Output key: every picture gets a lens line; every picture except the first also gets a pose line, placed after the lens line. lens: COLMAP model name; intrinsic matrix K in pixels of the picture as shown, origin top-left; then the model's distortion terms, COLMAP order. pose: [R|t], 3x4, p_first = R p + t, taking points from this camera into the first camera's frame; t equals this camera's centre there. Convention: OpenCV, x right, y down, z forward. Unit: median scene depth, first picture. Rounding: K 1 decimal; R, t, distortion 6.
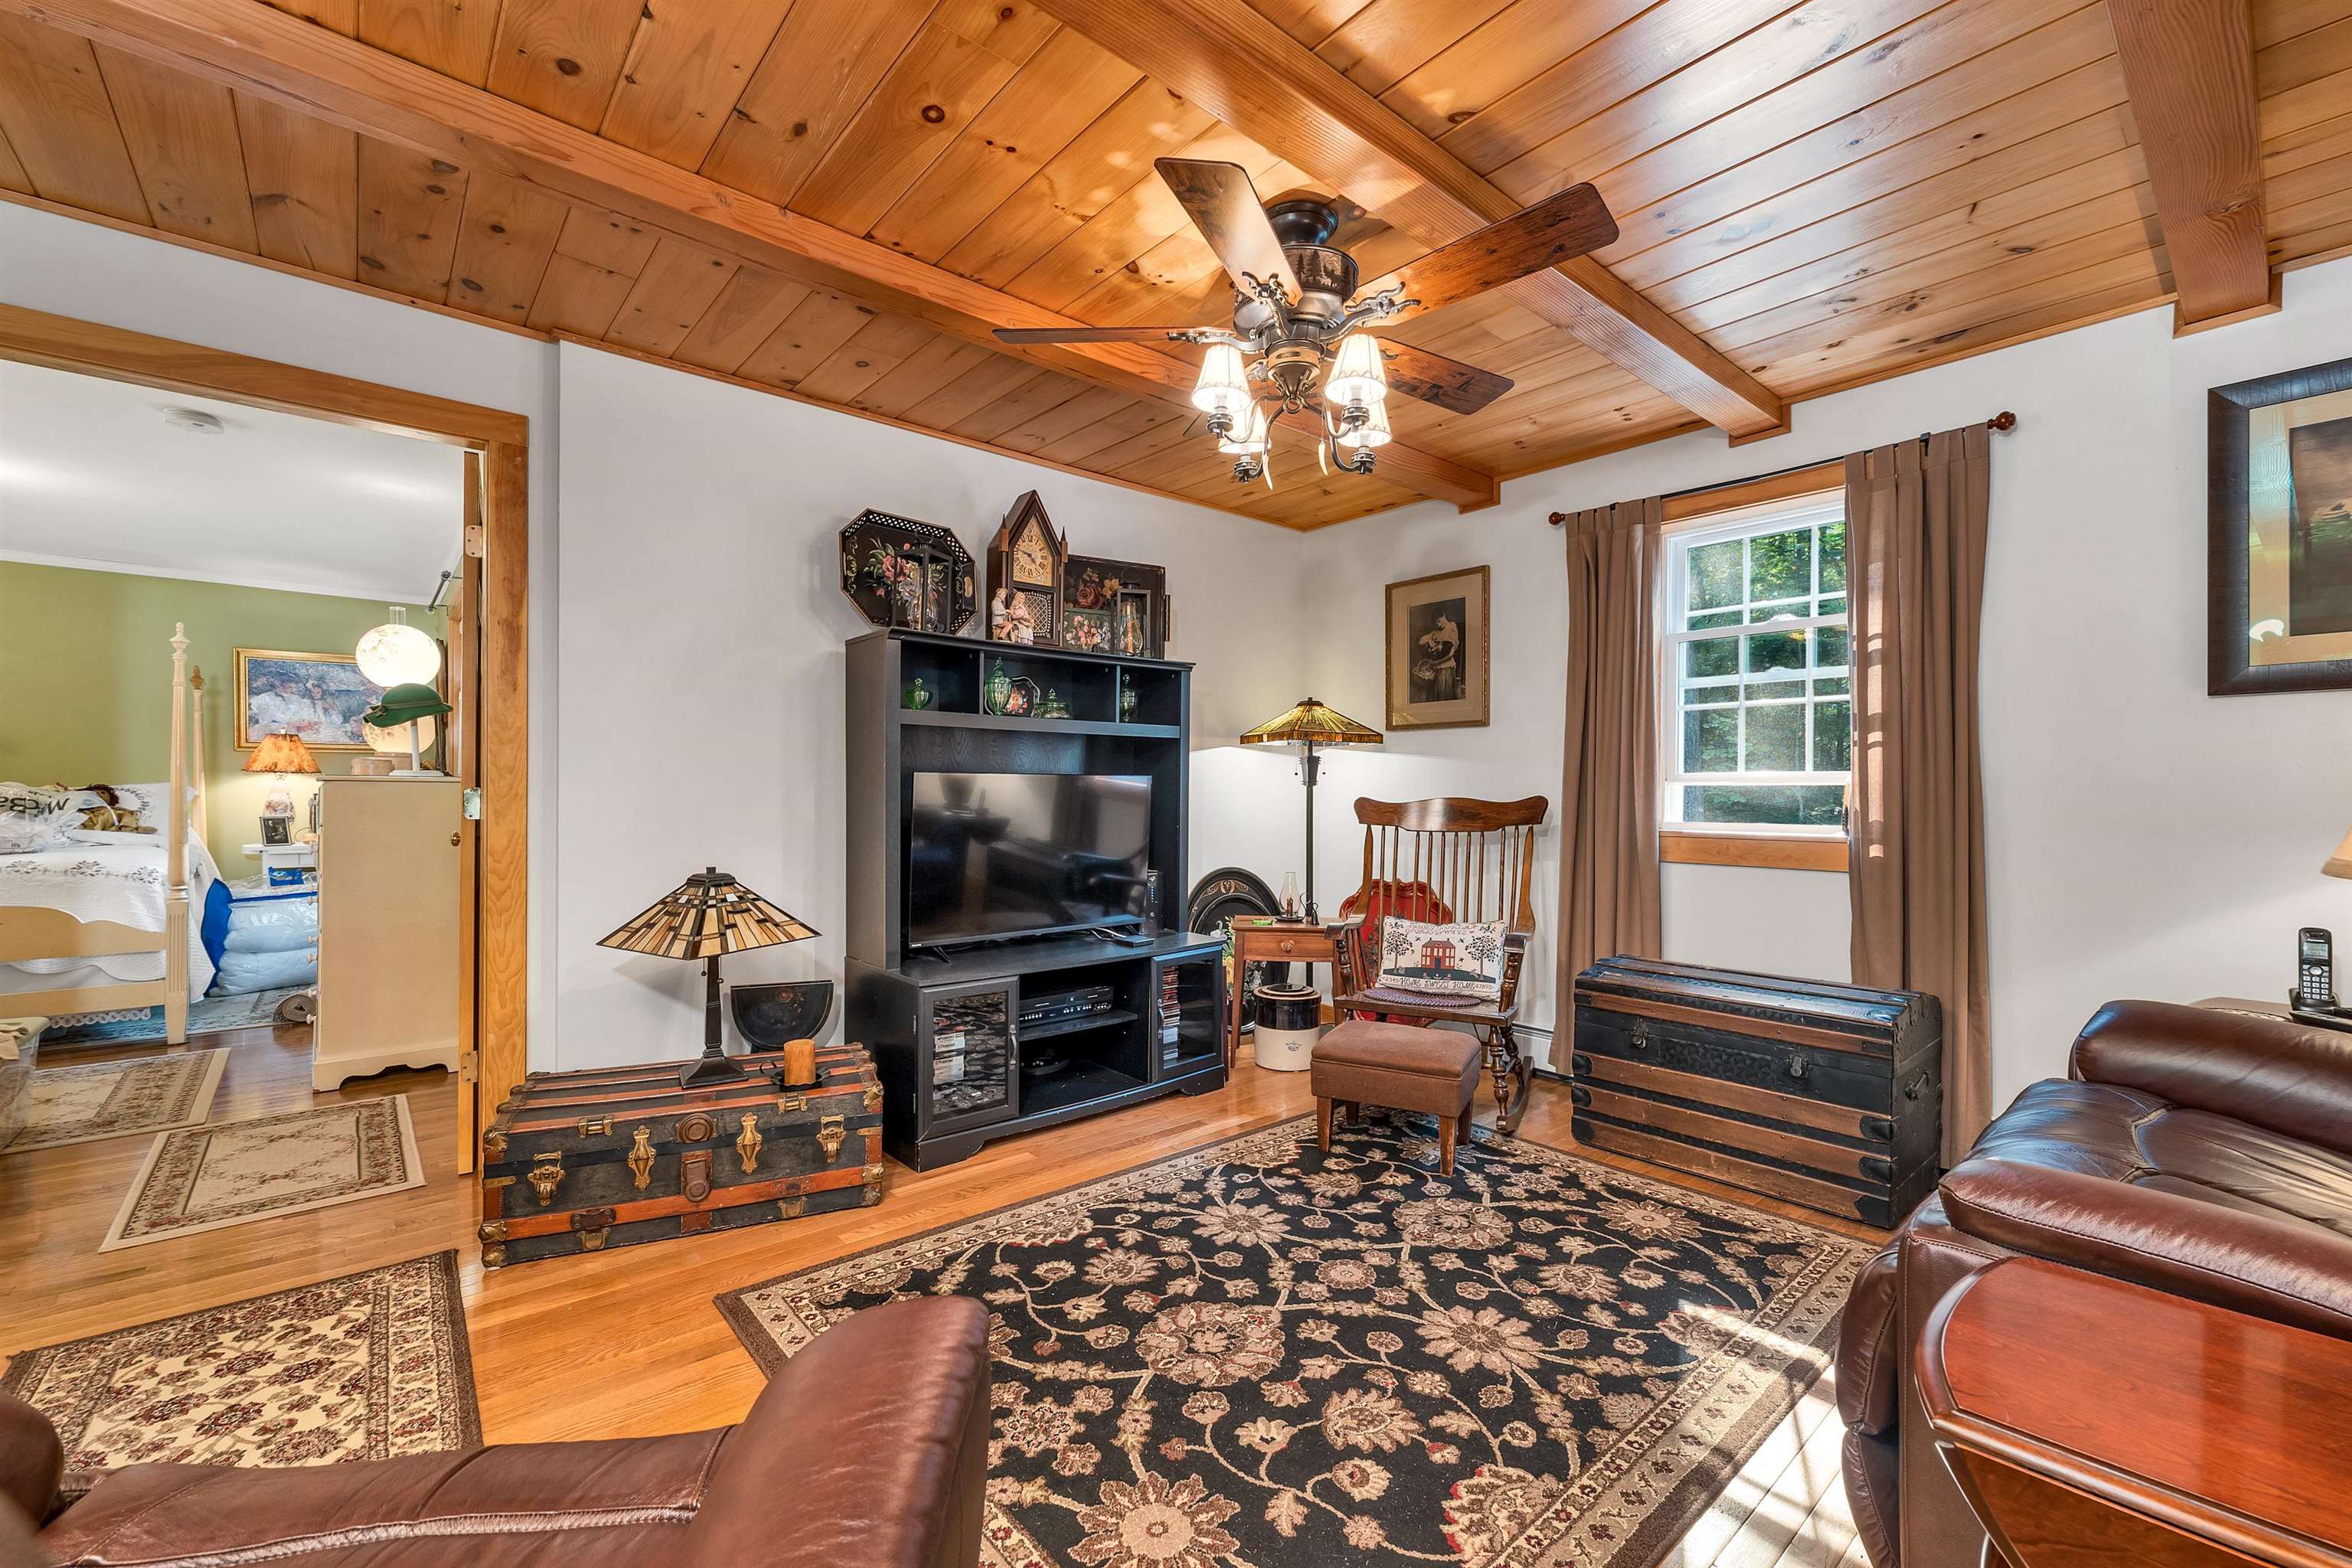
lens RADIAL K [[969.1, 0, 1175.5], [0, 969.1, 788.6], [0, 0, 1]] dist [0.000449, 0.000119]
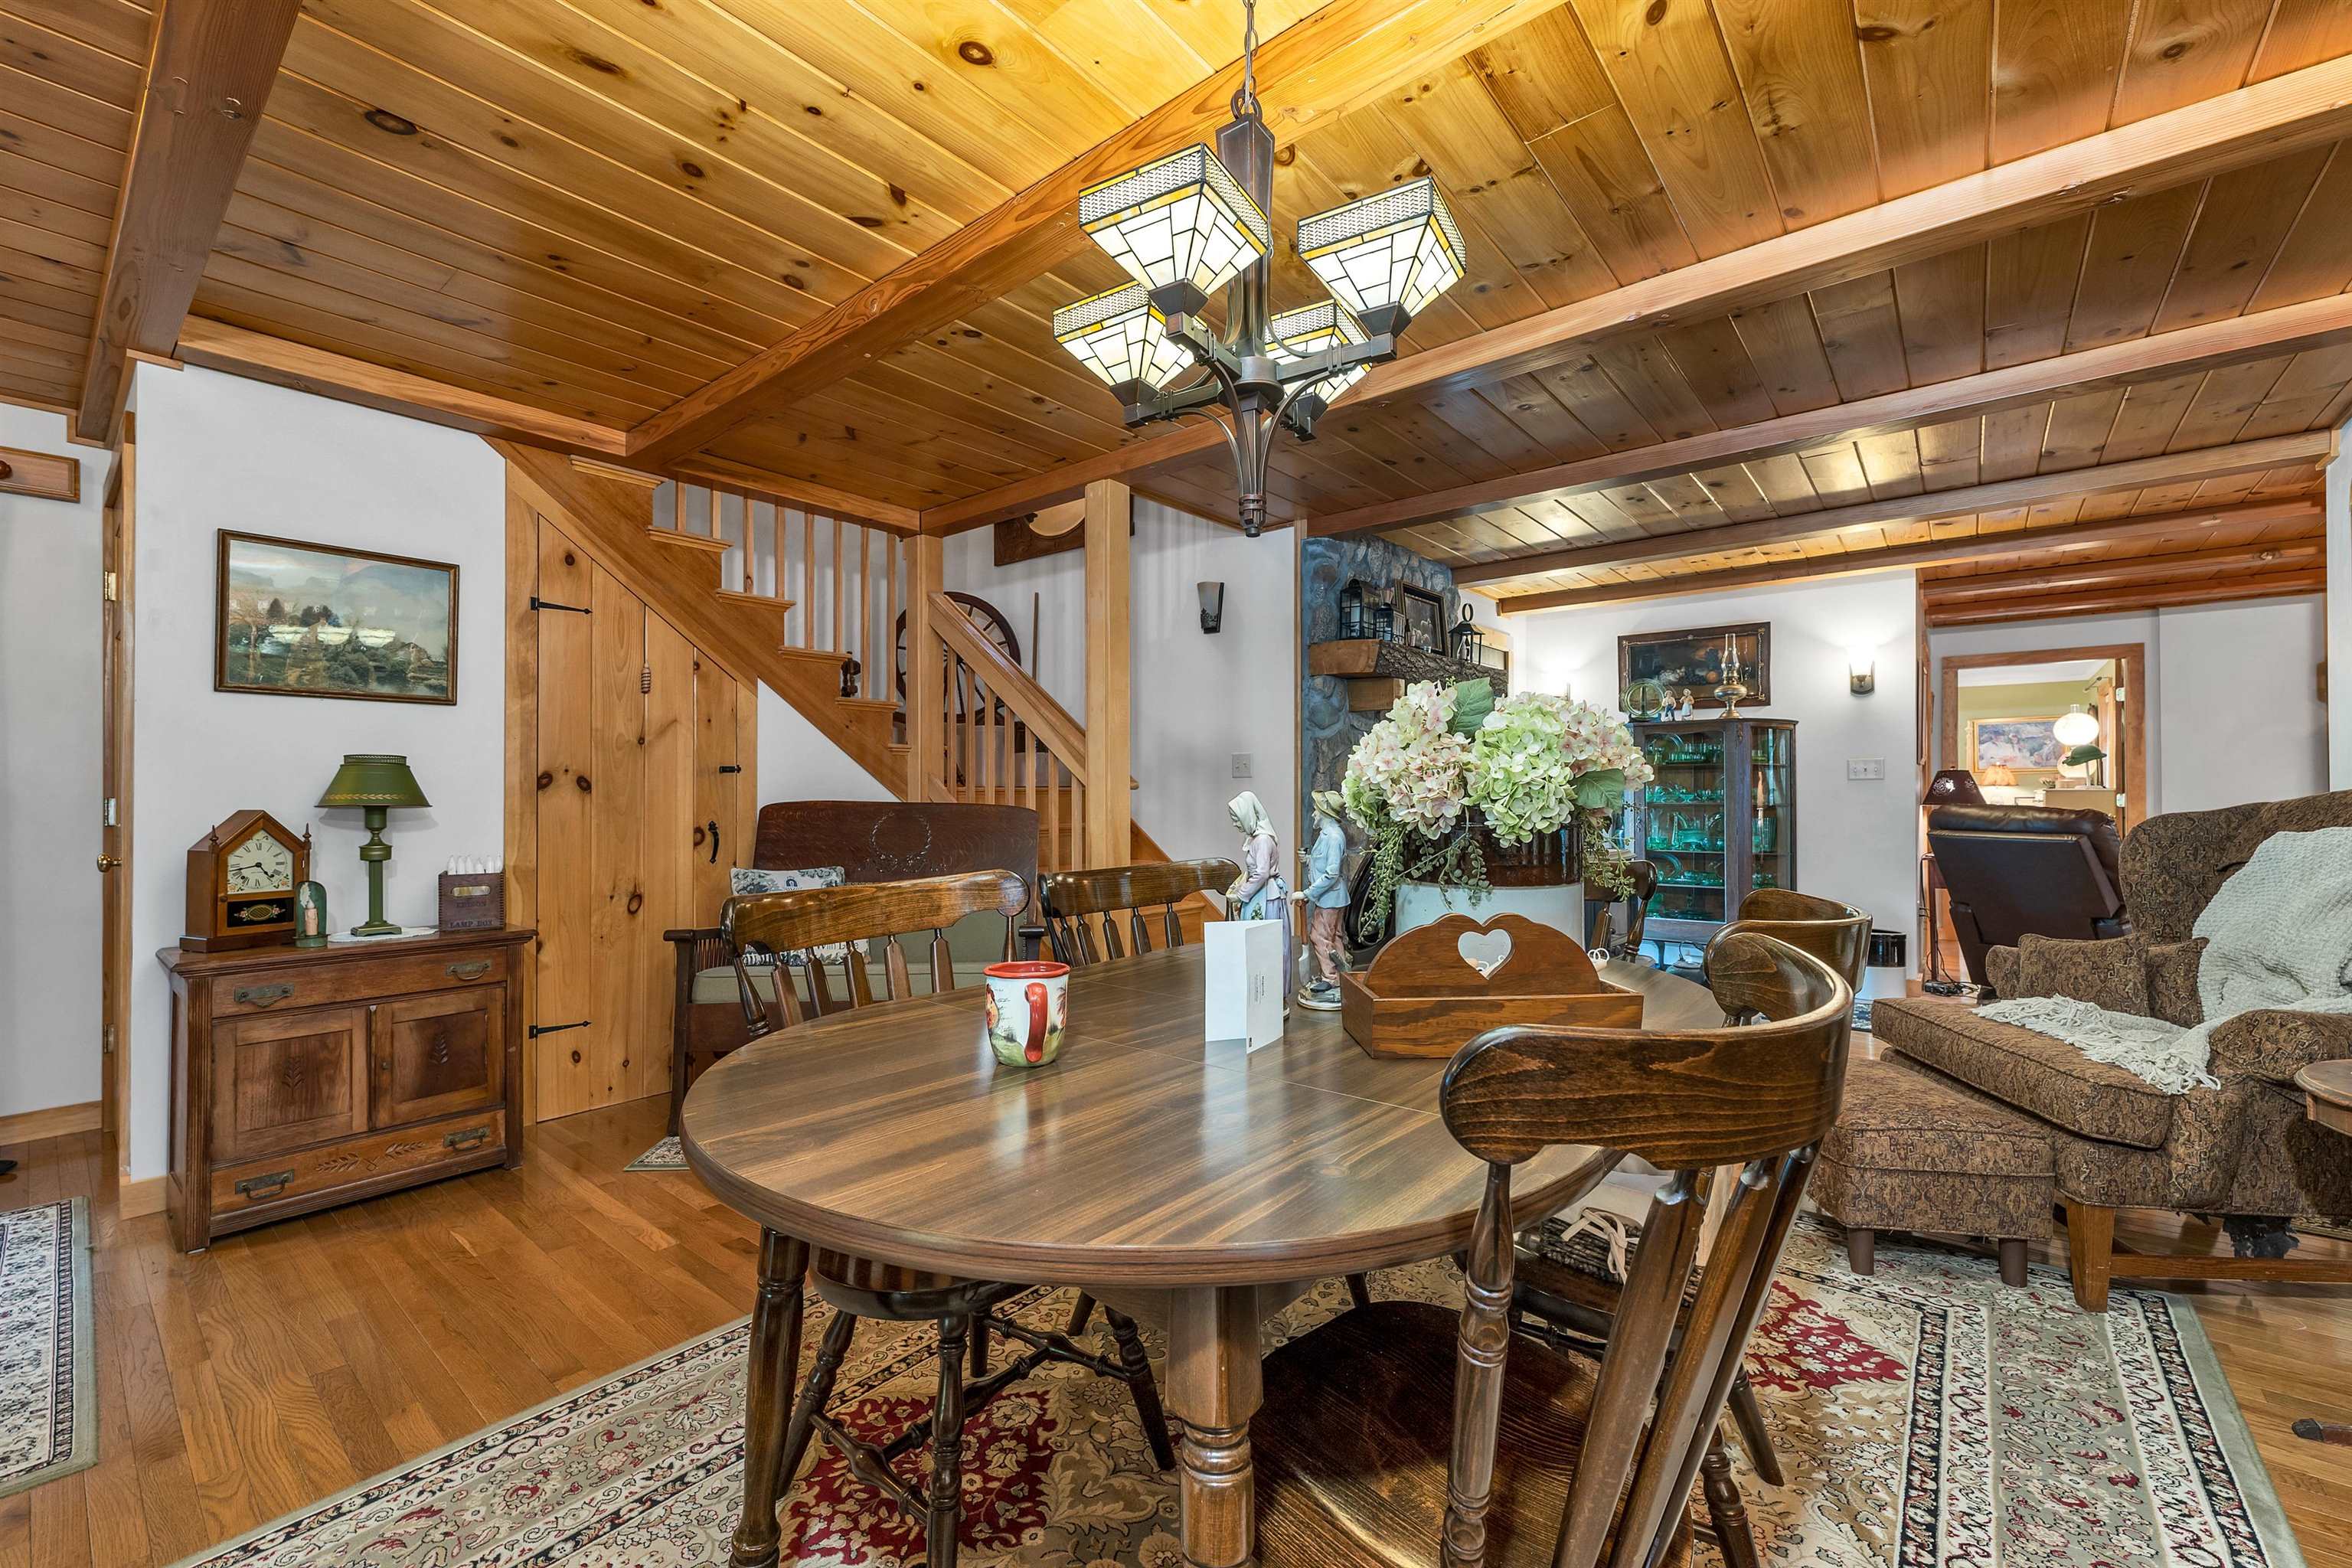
lens RADIAL K [[969.1, 0, 1173.1], [0, 969.1, 789.0], [0, 0, 1]] dist [0.000449, 0.000119]
pose [[0.175593, -0.007054, -0.984438, 1.215999], [-0.000845, 0.999973, -0.007316, 0.007710], [0.984463, 0.002117, 0.175582, -1.713988]]
